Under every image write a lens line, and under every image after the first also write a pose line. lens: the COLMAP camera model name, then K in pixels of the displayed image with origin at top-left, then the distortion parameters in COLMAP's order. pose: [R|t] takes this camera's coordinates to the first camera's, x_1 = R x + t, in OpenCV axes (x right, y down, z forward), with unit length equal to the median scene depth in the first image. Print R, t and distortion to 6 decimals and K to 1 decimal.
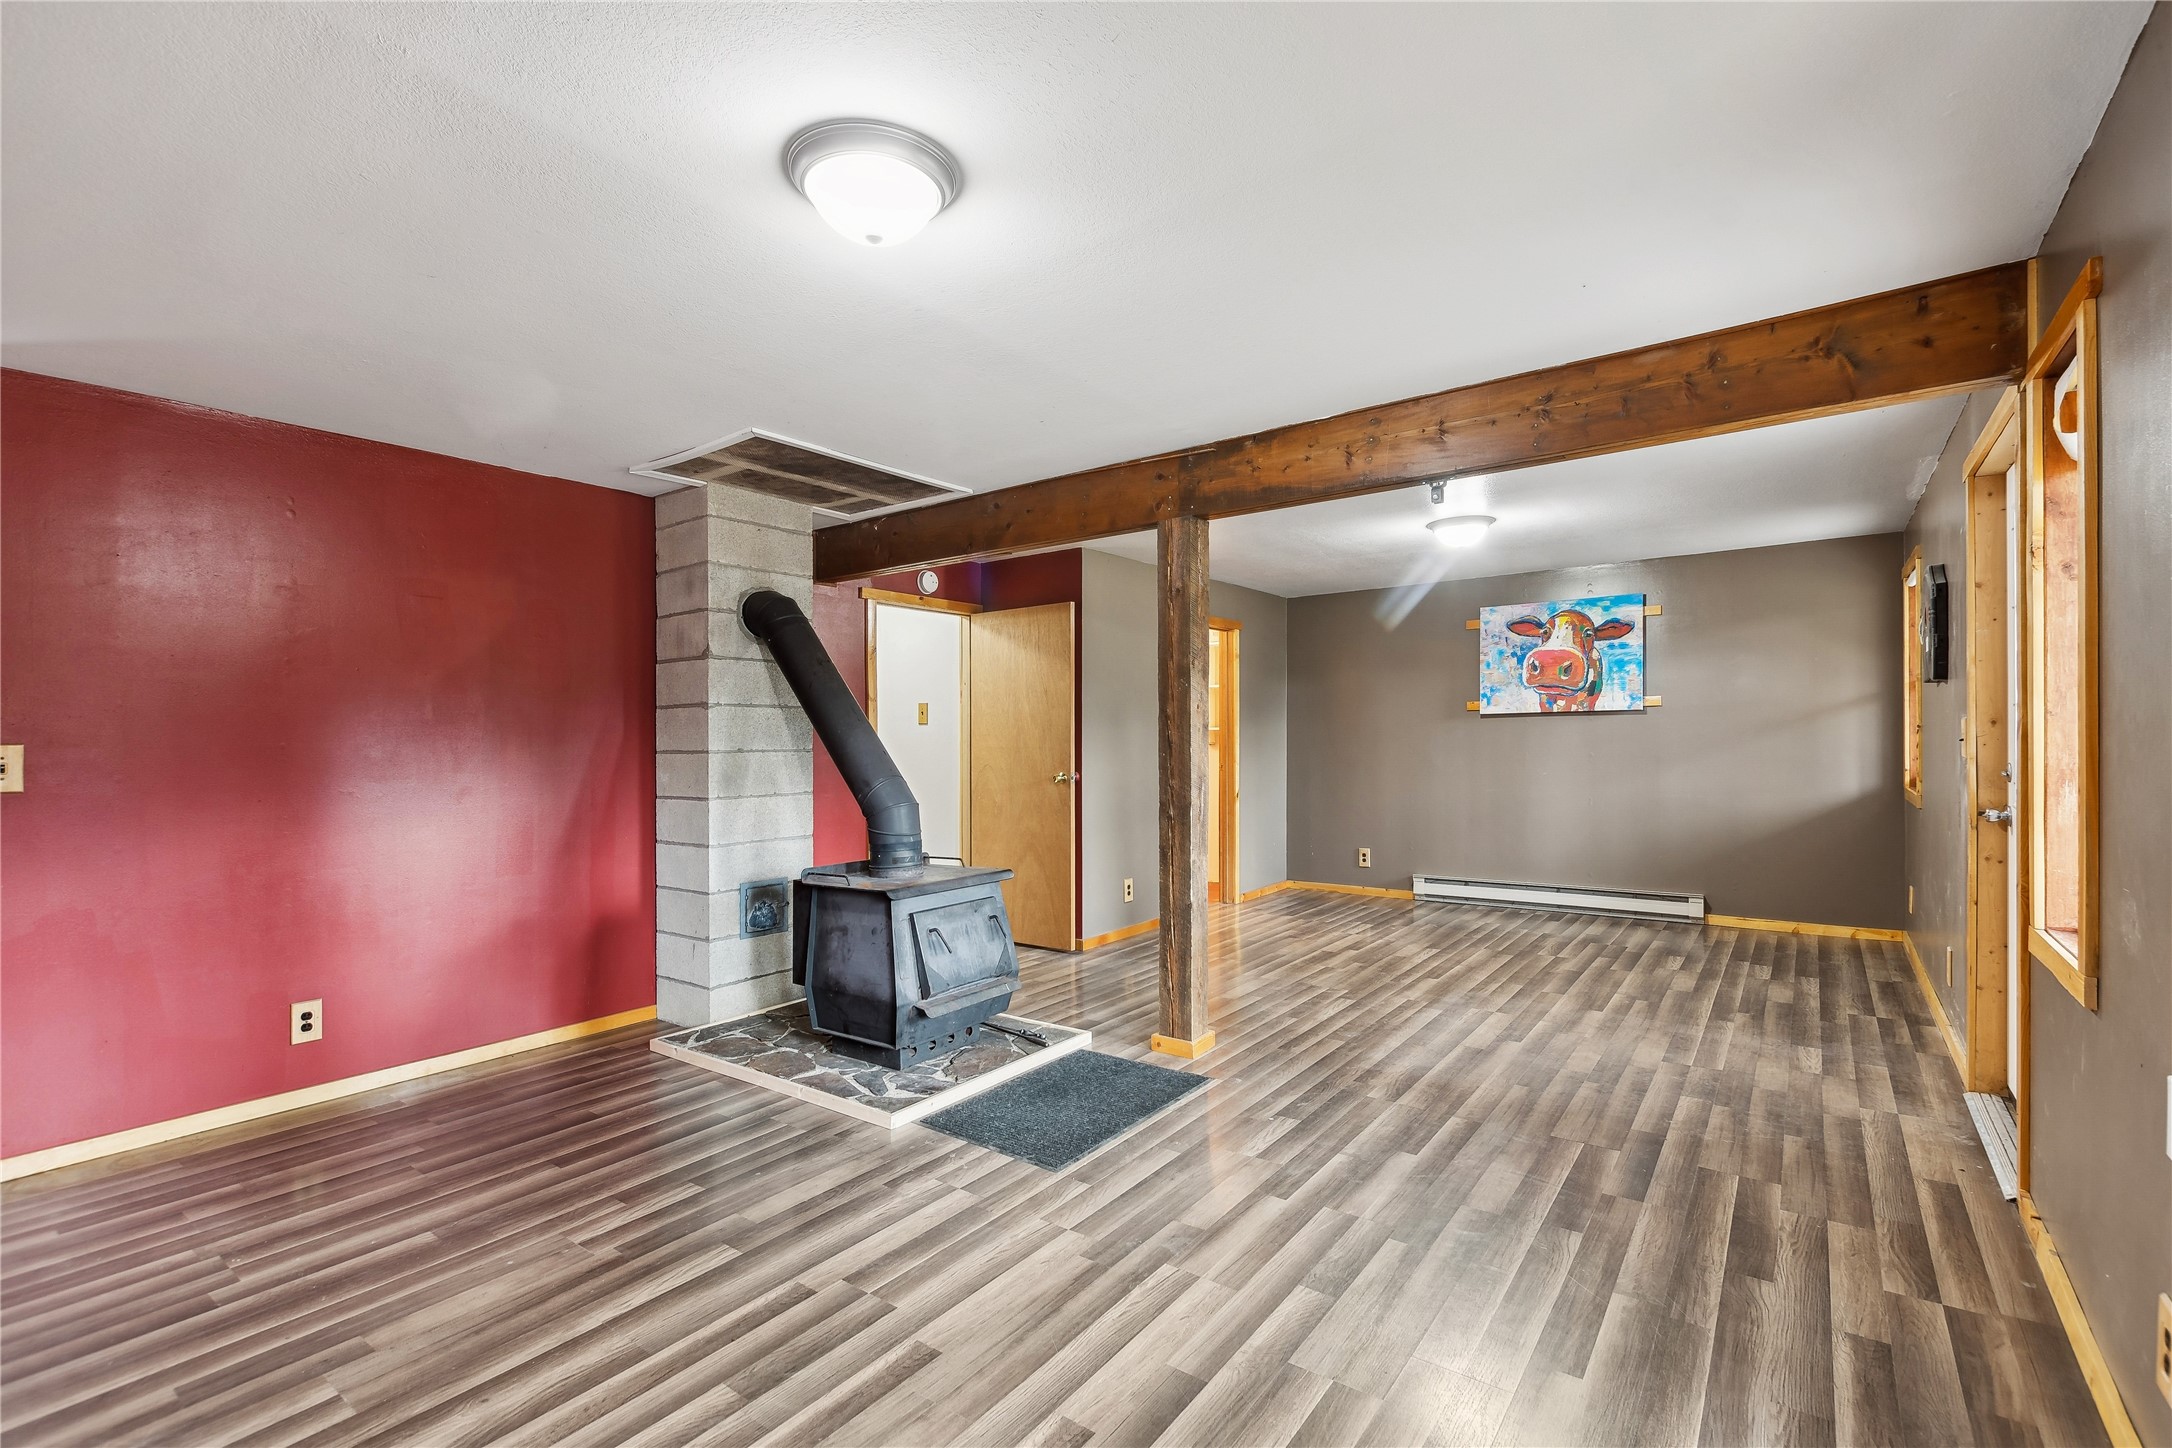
lens RADIAL K [[958.0, 0, 1099.4], [0, 958.0, 723.0], [0, 0, 1]] dist [0.005209, -0.001477]
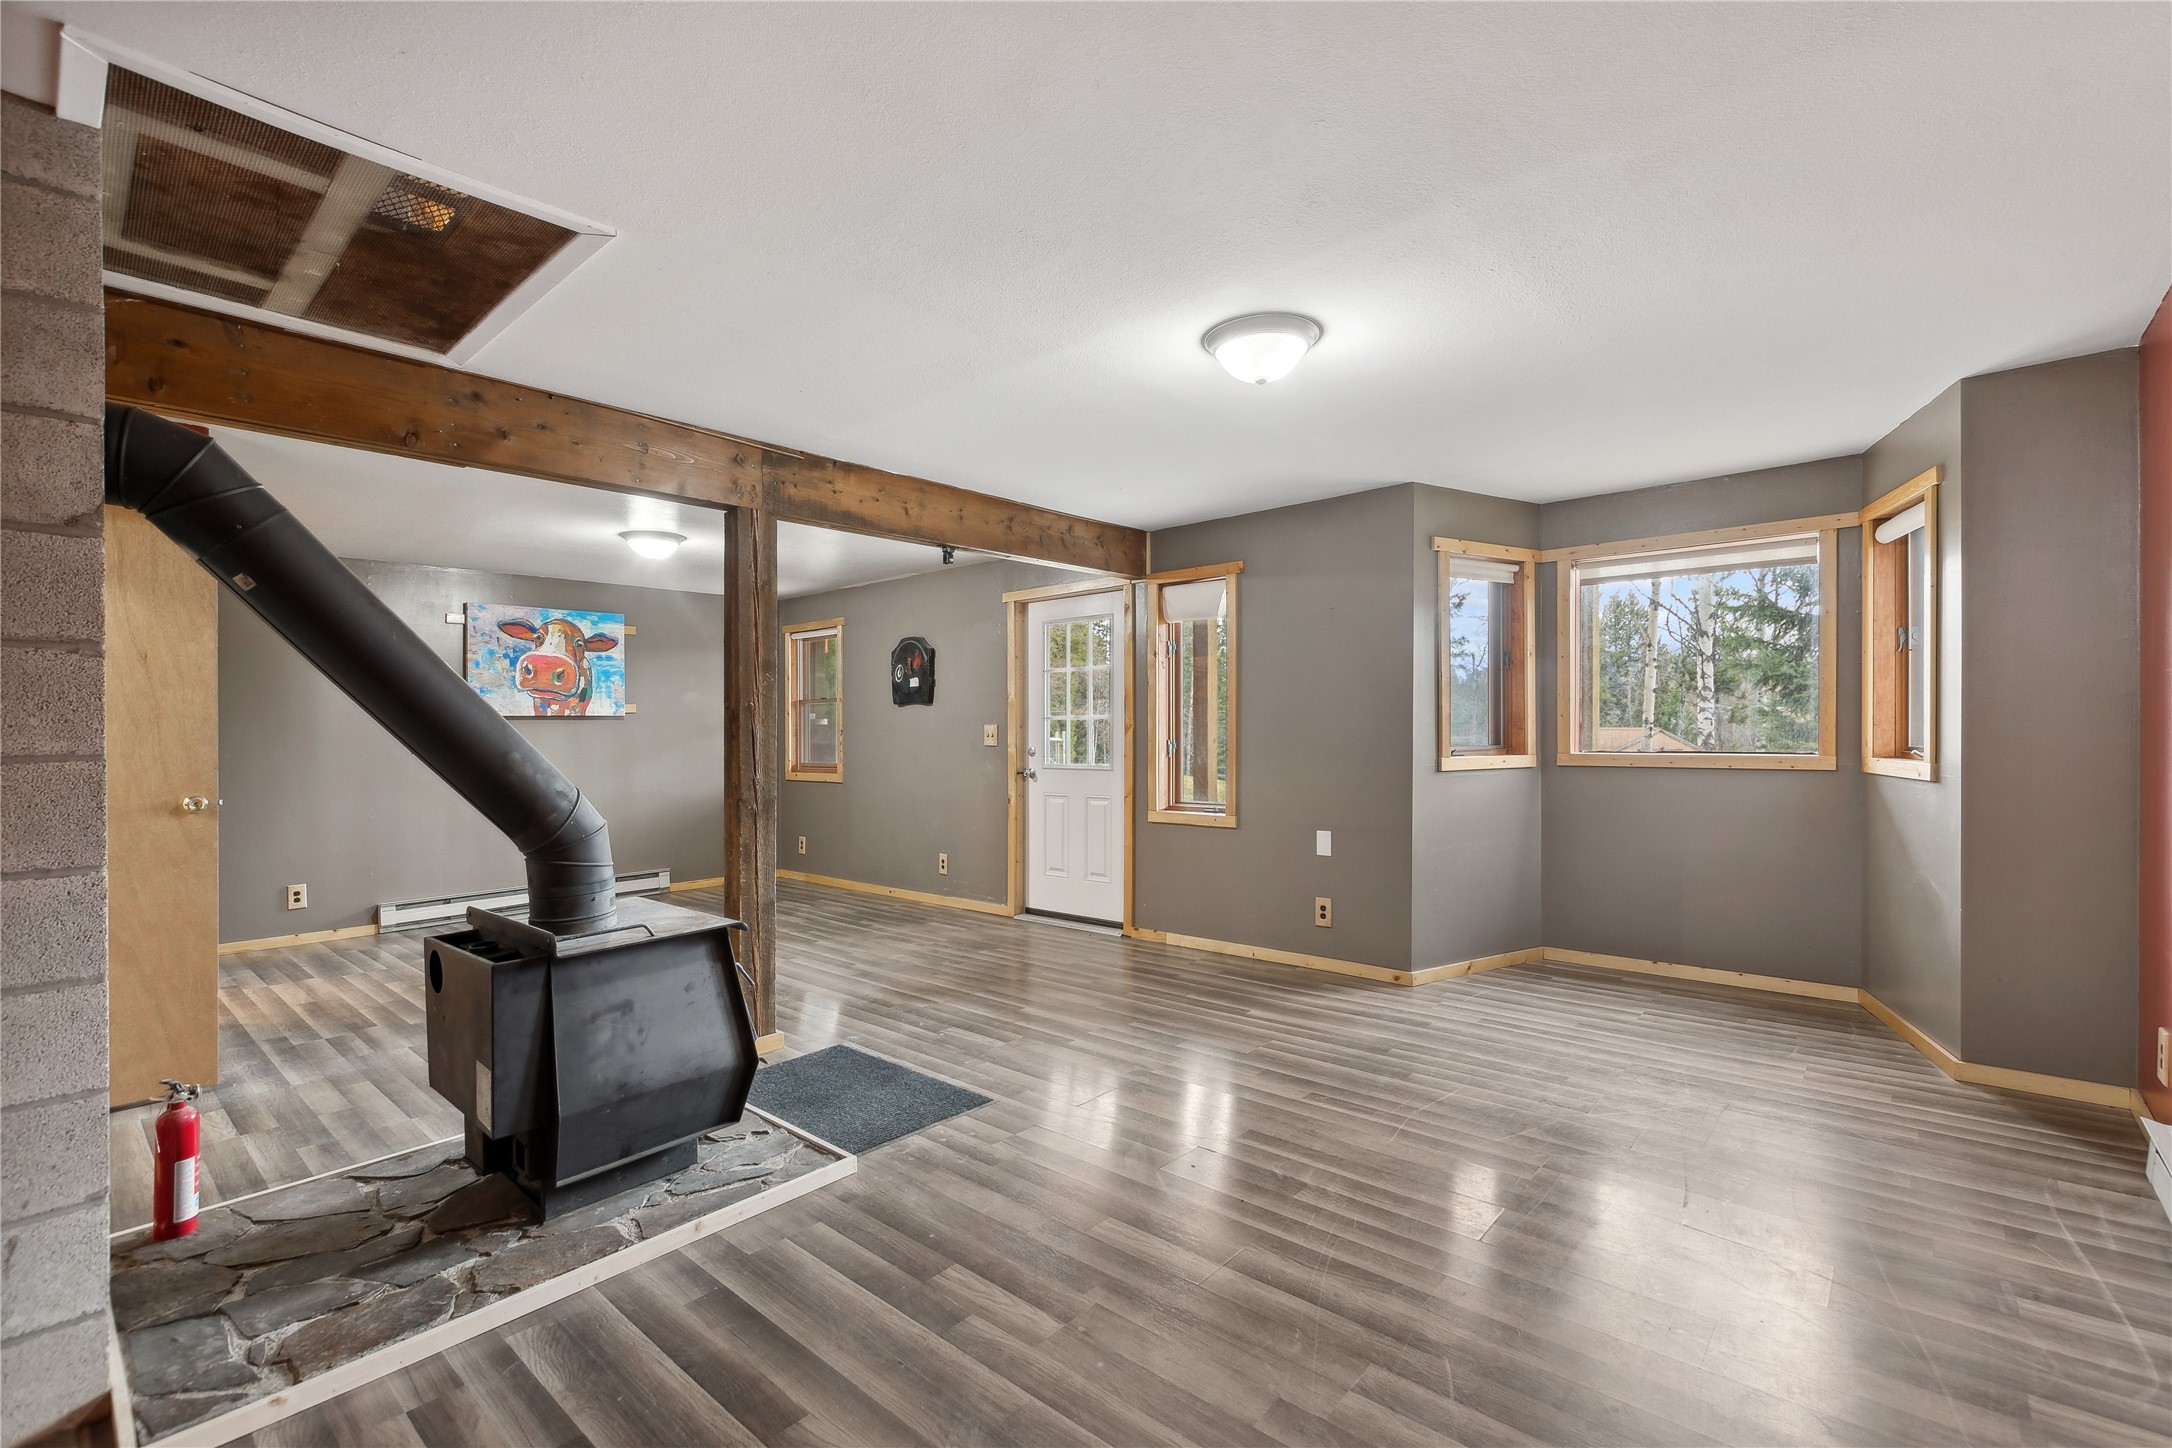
lens RADIAL K [[958.0, 0, 1086.5], [0, 958.0, 736.7], [0, 0, 1]] dist [0.005209, -0.001477]
pose [[0.086247, 0.005319, 0.996260, -0.548580], [-0.004469, 0.999978, -0.004952, 0.014614], [-0.996264, -0.004025, 0.086269, 0.364653]]
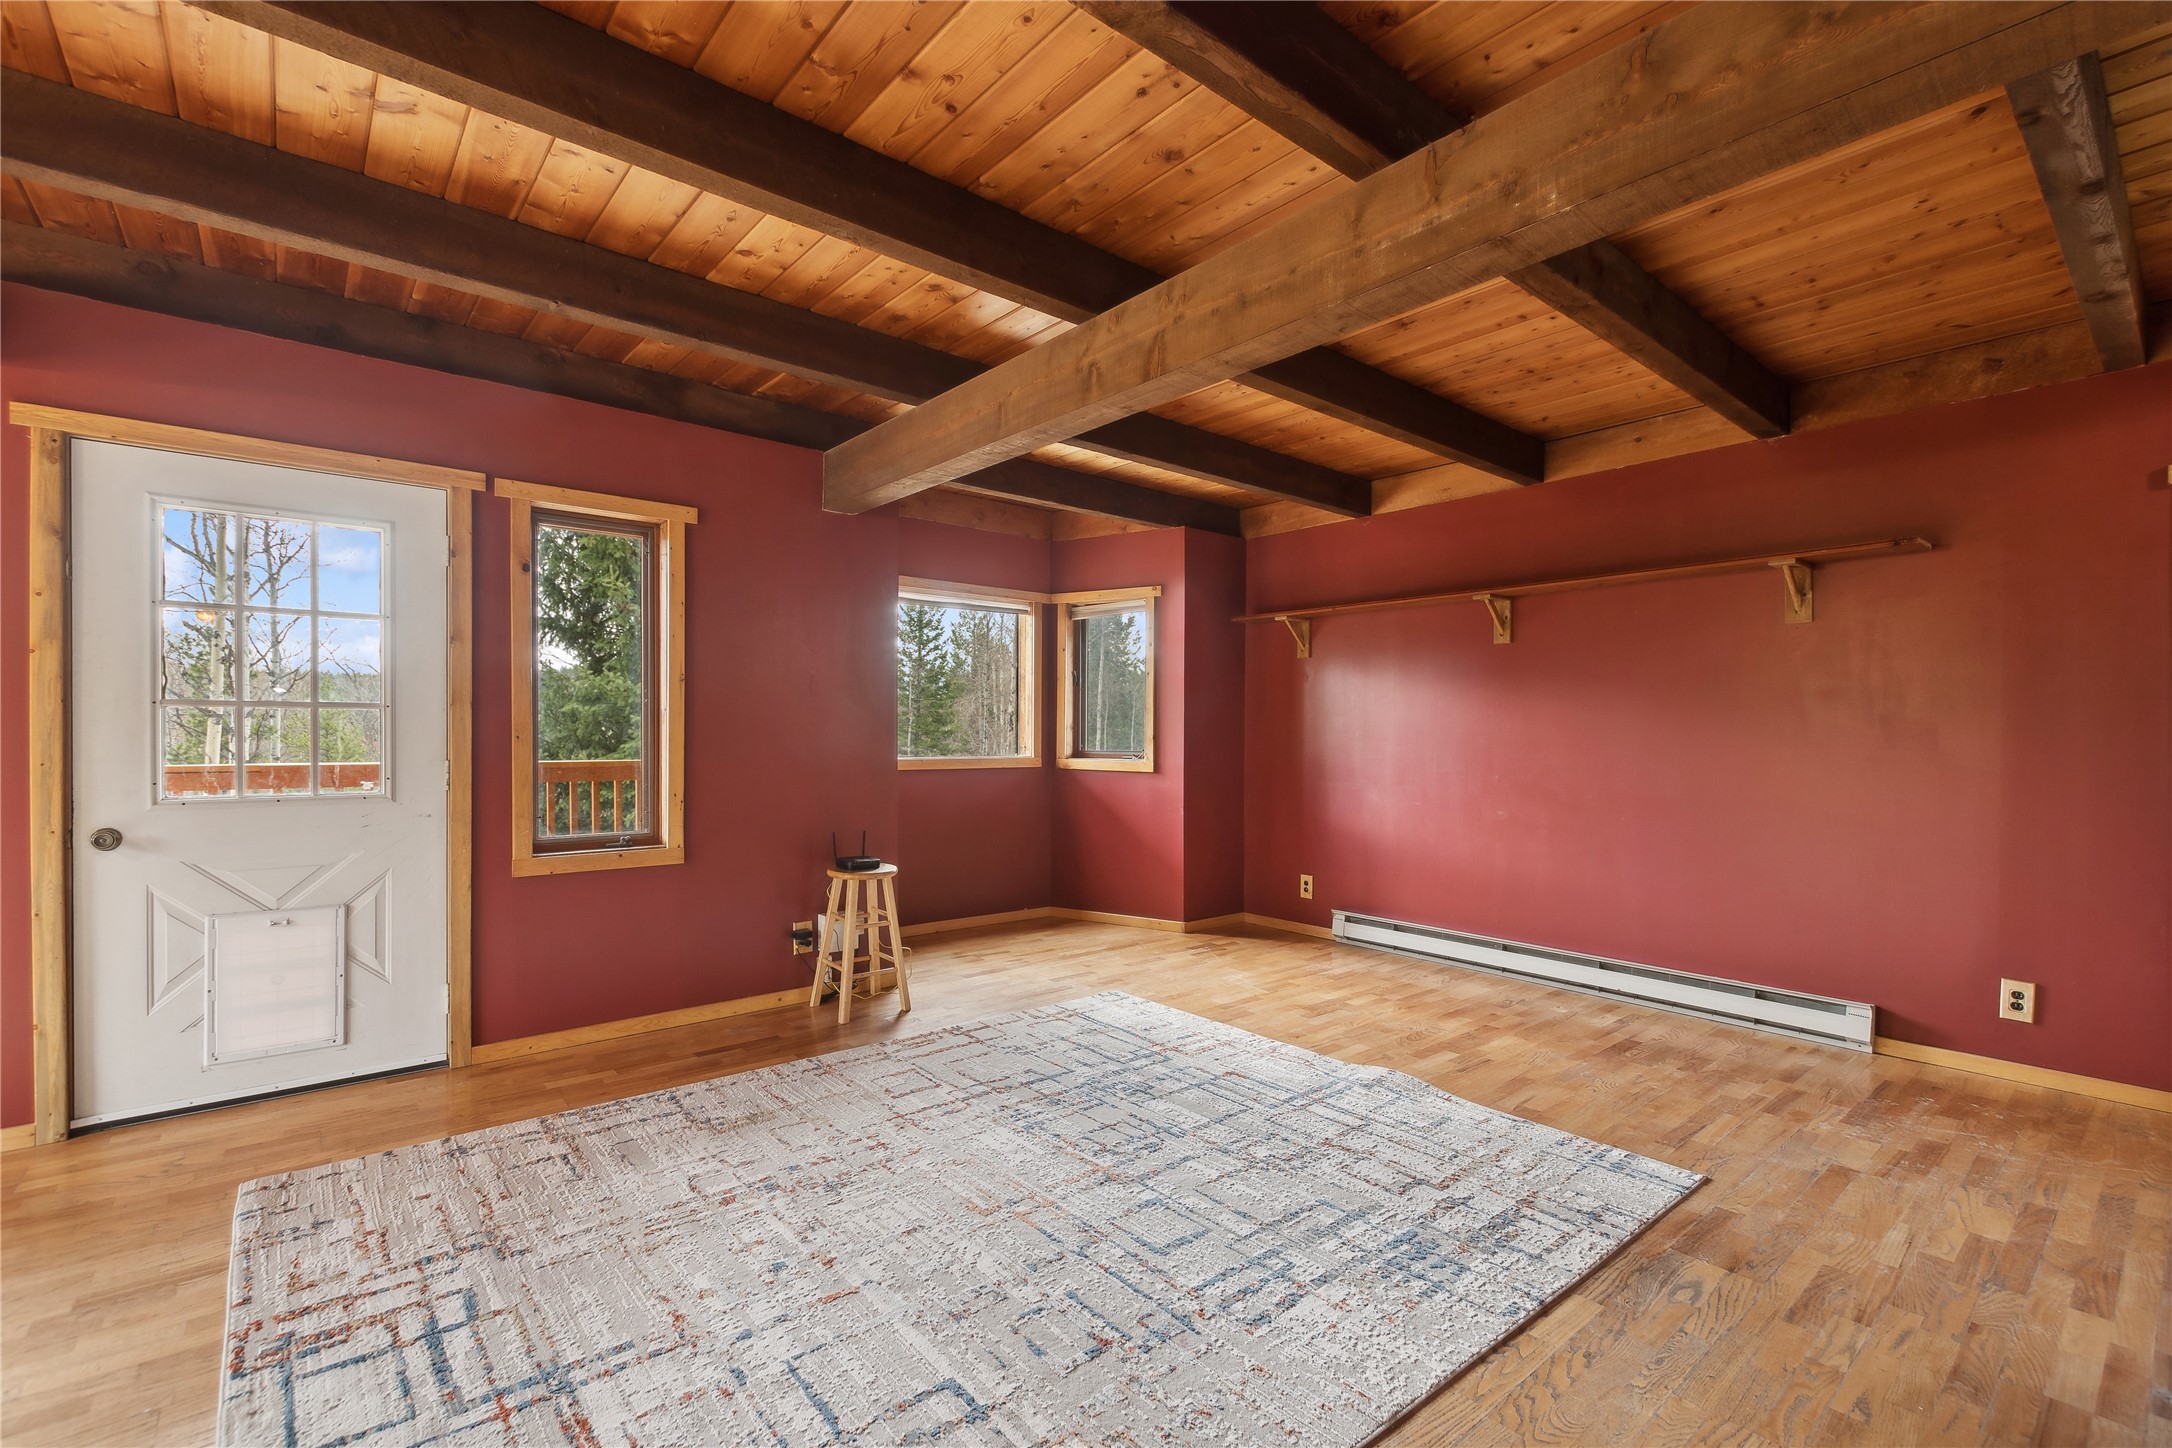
lens RADIAL K [[958.0, 0, 1099.5], [0, 958.0, 742.8], [0, 0, 1]] dist [0.005209, -0.001477]
pose [[-0.973661, -0.001622, 0.227996, -0.104152], [-0.002624, 0.999988, -0.004091, 0.011165], [-0.227986, -0.004581, -0.973654, 0.866088]]
